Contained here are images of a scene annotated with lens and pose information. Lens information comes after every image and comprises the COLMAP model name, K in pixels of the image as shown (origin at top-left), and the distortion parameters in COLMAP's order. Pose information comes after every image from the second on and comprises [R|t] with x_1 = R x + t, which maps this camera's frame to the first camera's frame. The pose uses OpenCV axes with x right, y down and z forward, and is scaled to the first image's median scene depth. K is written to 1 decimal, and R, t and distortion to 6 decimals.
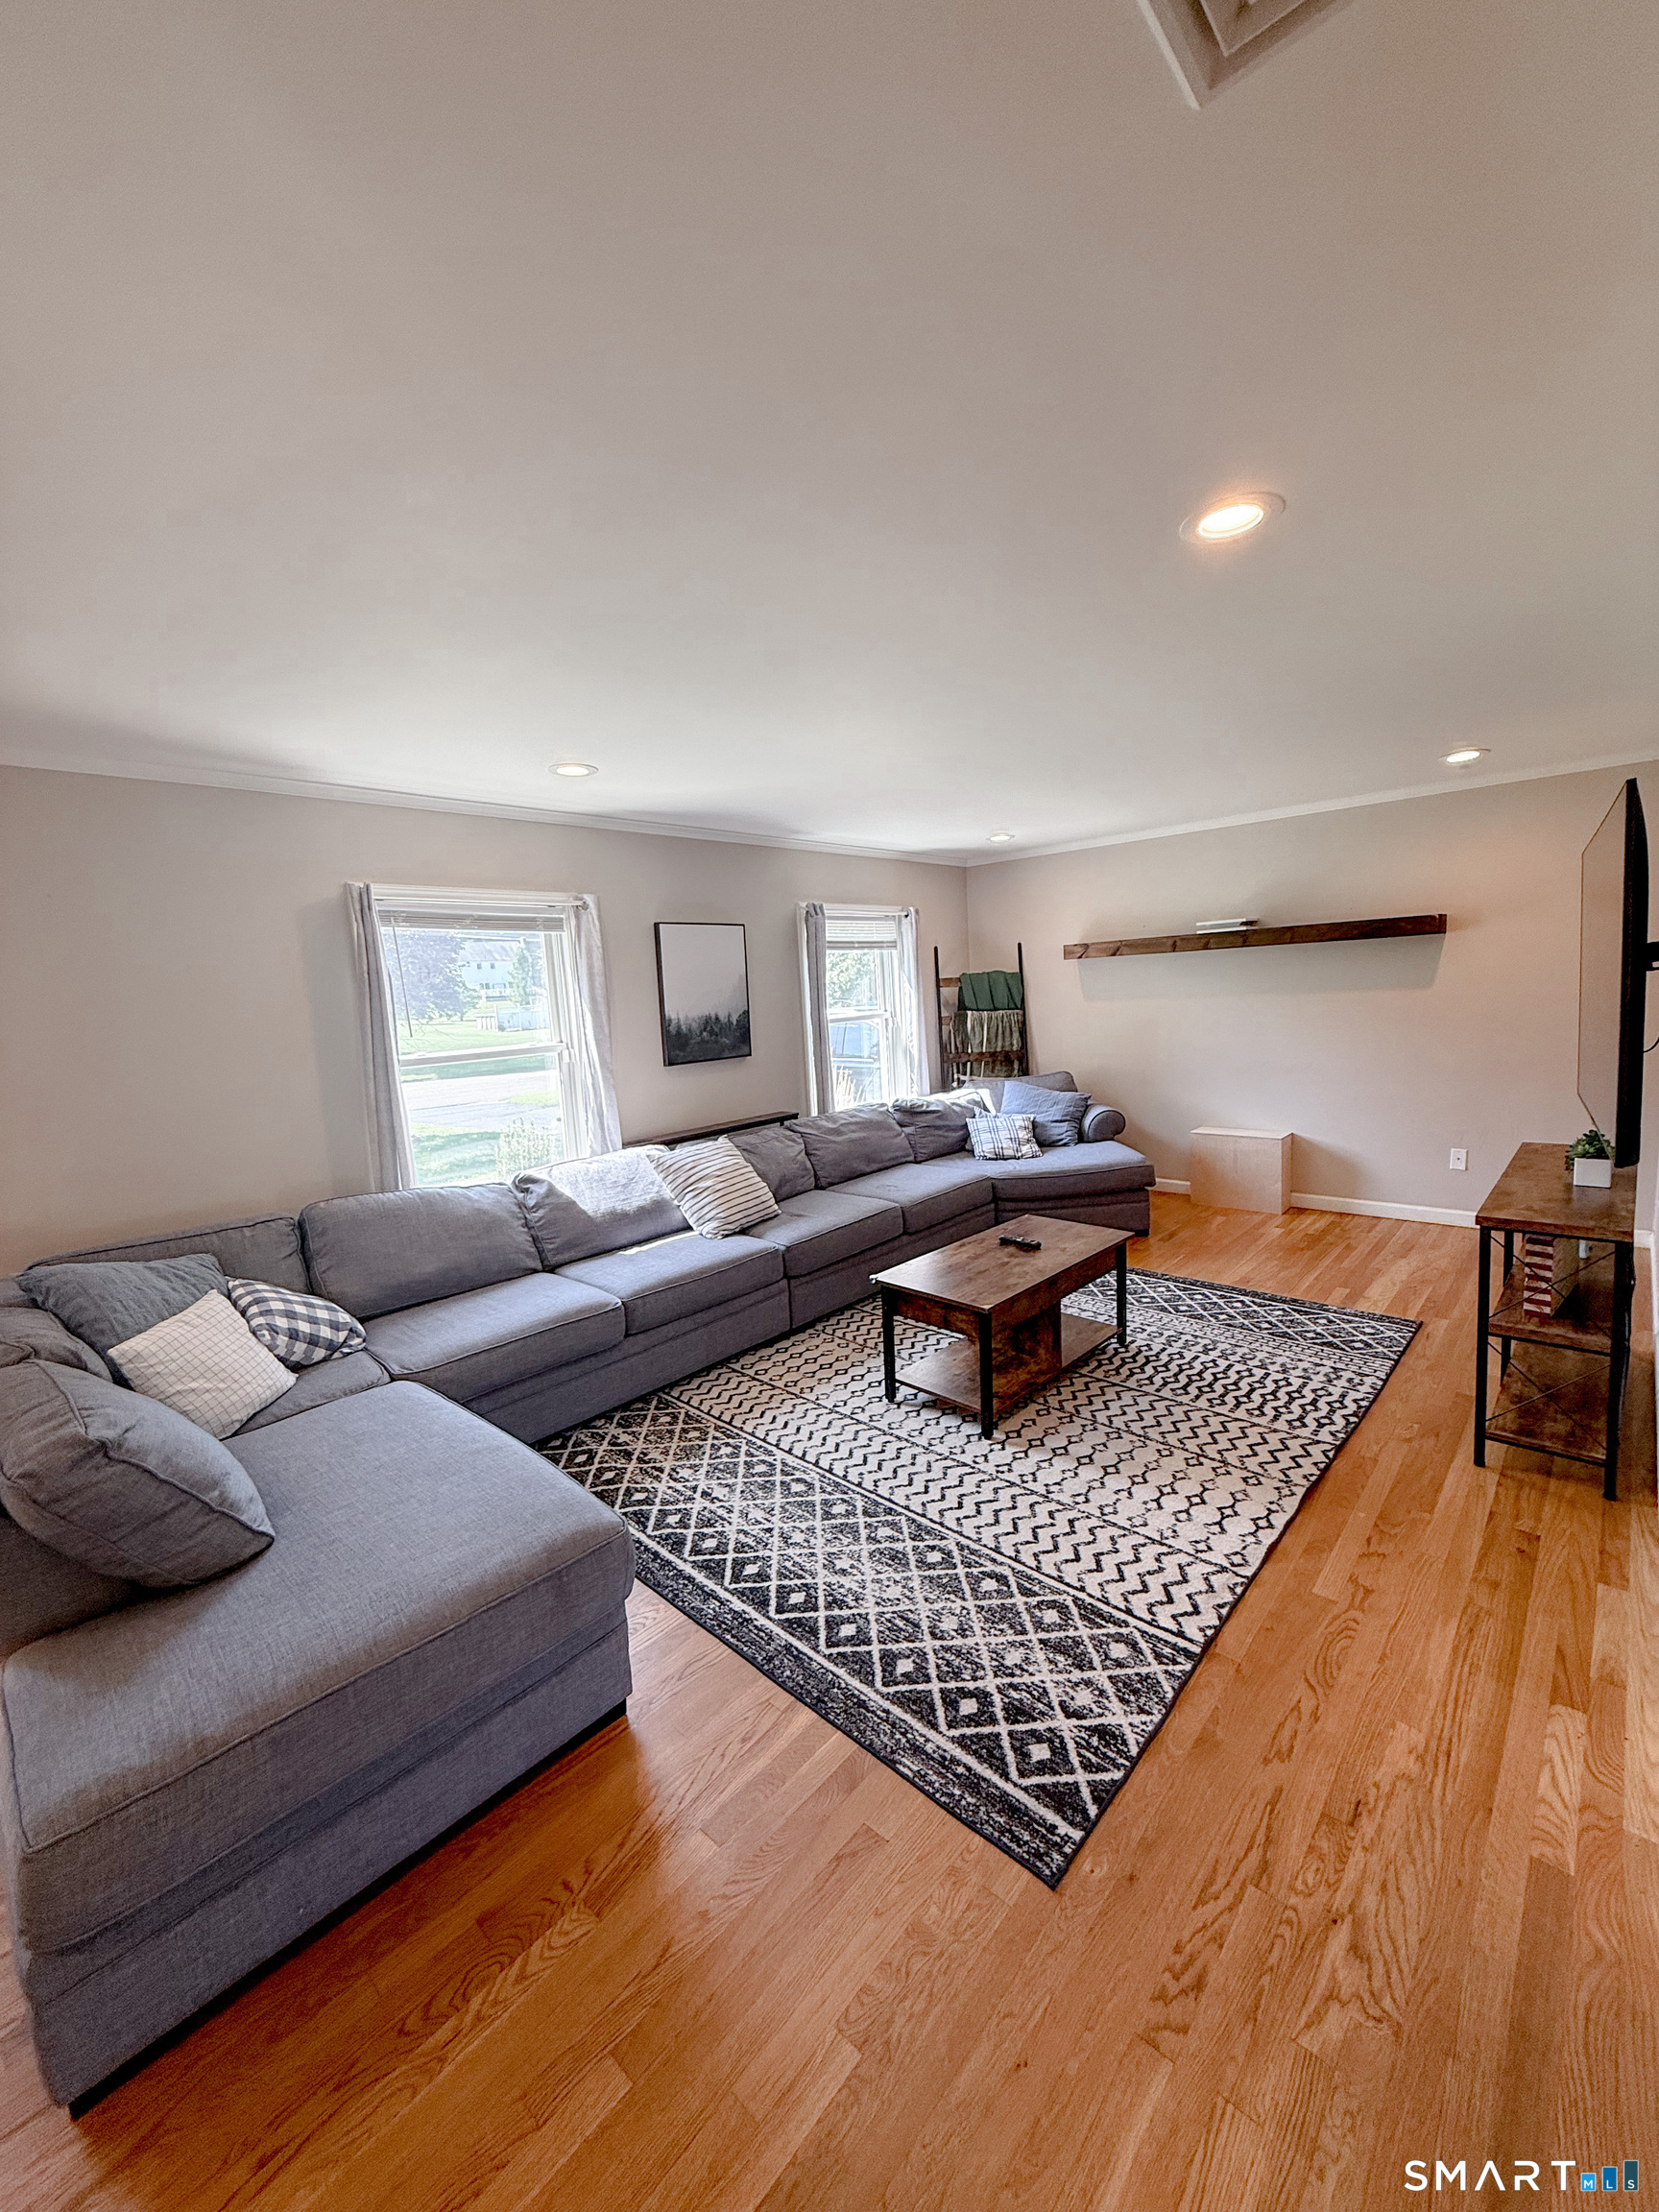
lens RADIAL K [[882.9, 0, 829.7], [0, 882.9, 1092.7], [0, 0, 1]] dist [0.002275, 0.000452]
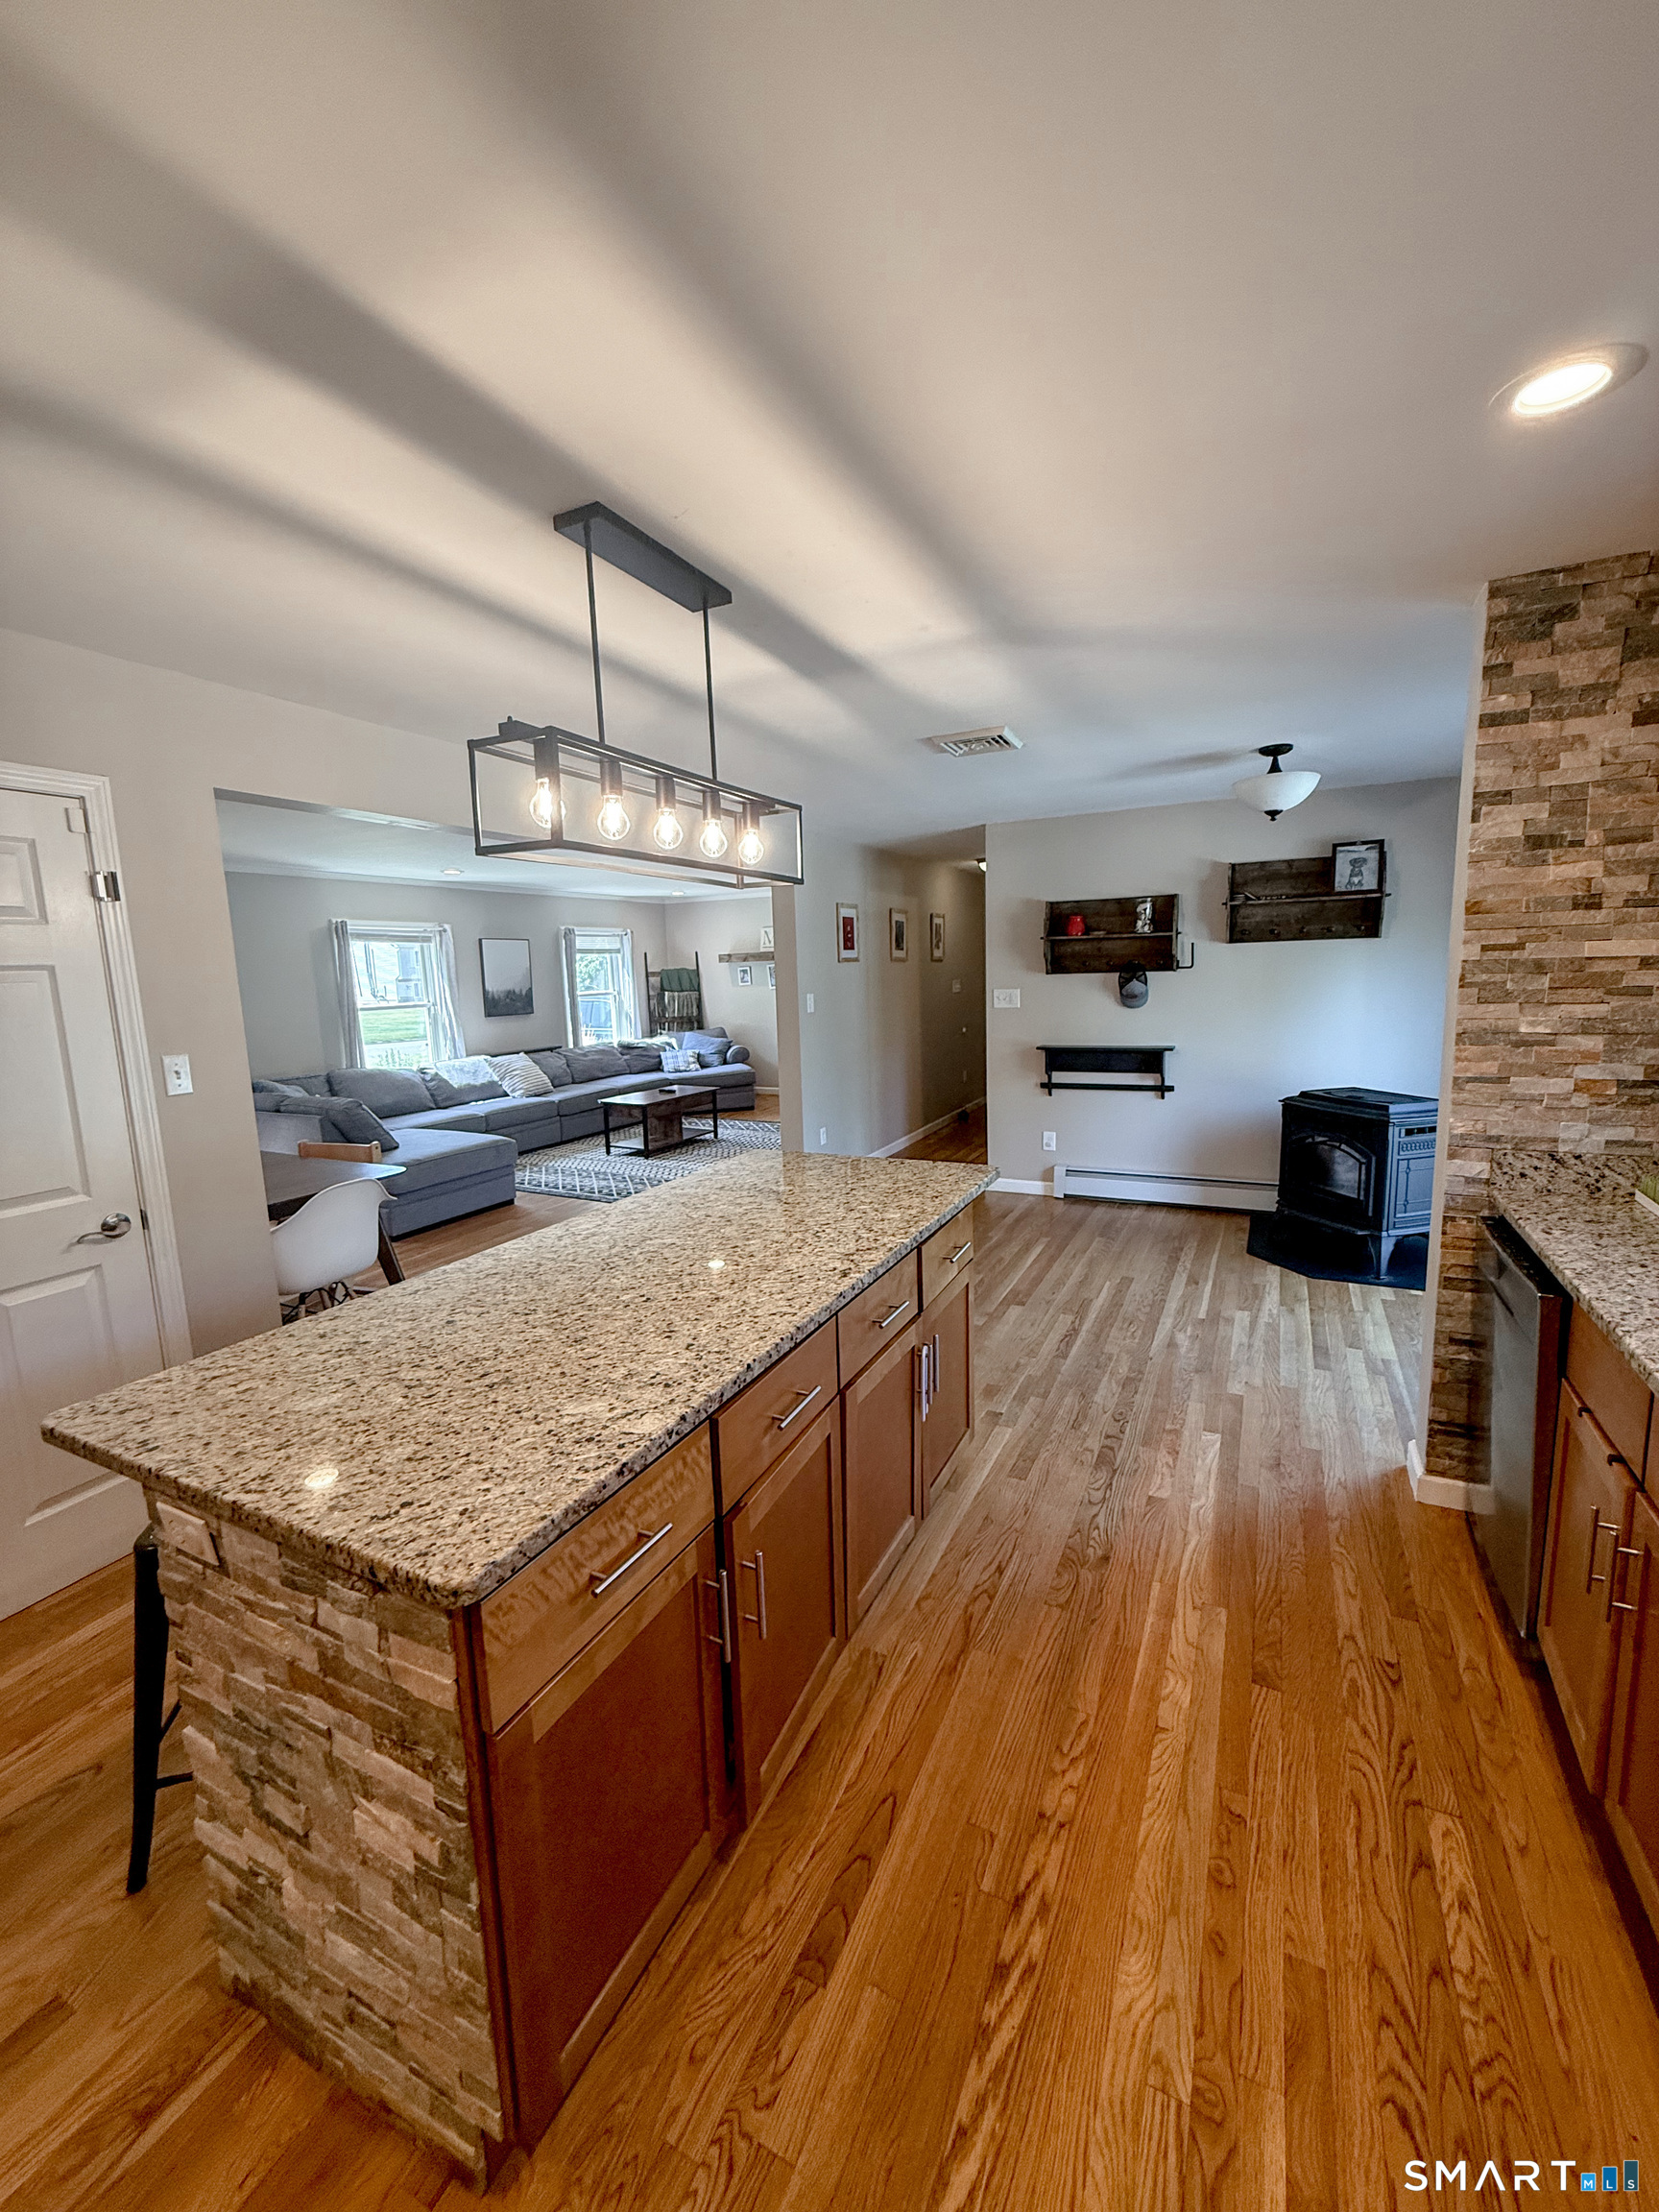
lens RADIAL K [[882.9, 0, 826.9], [0, 882.9, 1092.1], [0, 0, 1]] dist [0.002275, 0.000452]
pose [[0.963552, -0.013111, 0.267200, 0.003677], [0.010608, 0.999885, 0.010807, 0.143472], [-0.267311, -0.007578, 0.963580, -1.203955]]
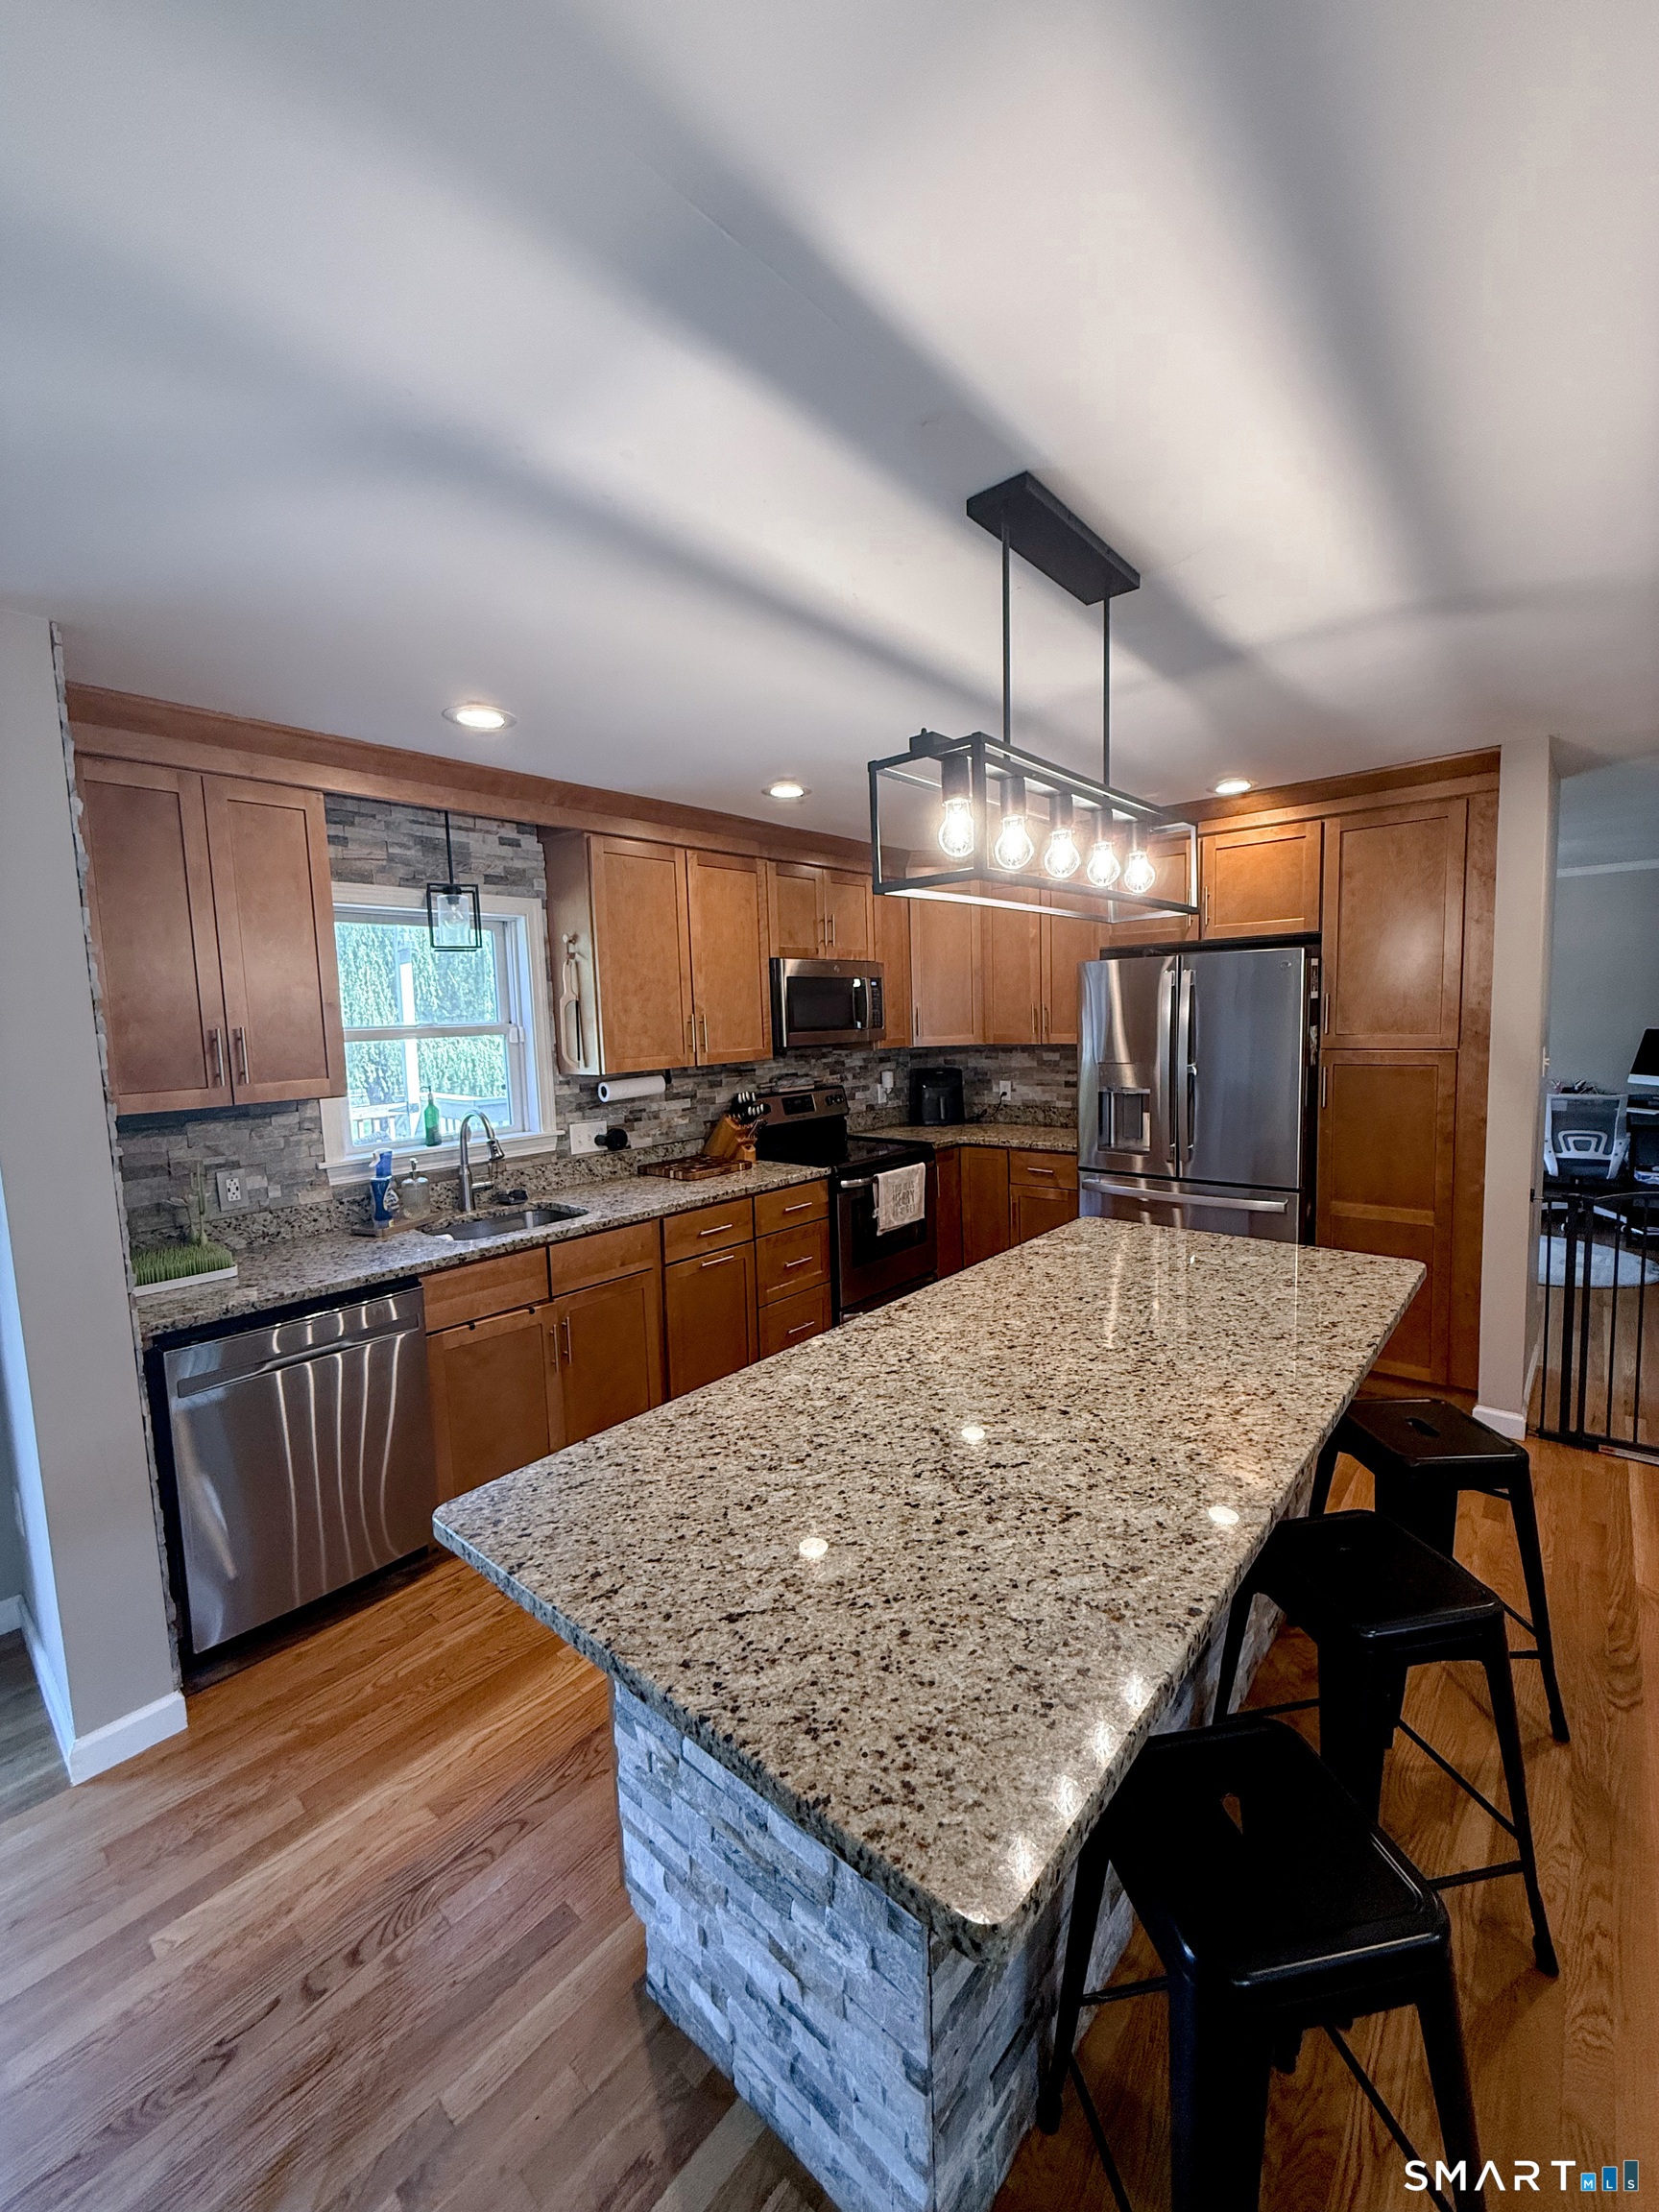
lens RADIAL K [[882.9, 0, 827.6], [0, 882.9, 1101.8], [0, 0, 1]] dist [0.002275, 0.000452]
pose [[-0.995897, 0.090048, -0.008922, 0.185698], [0.085883, 0.971659, 0.220236, 0.005495], [0.028501, 0.218566, -0.975406, -0.224023]]
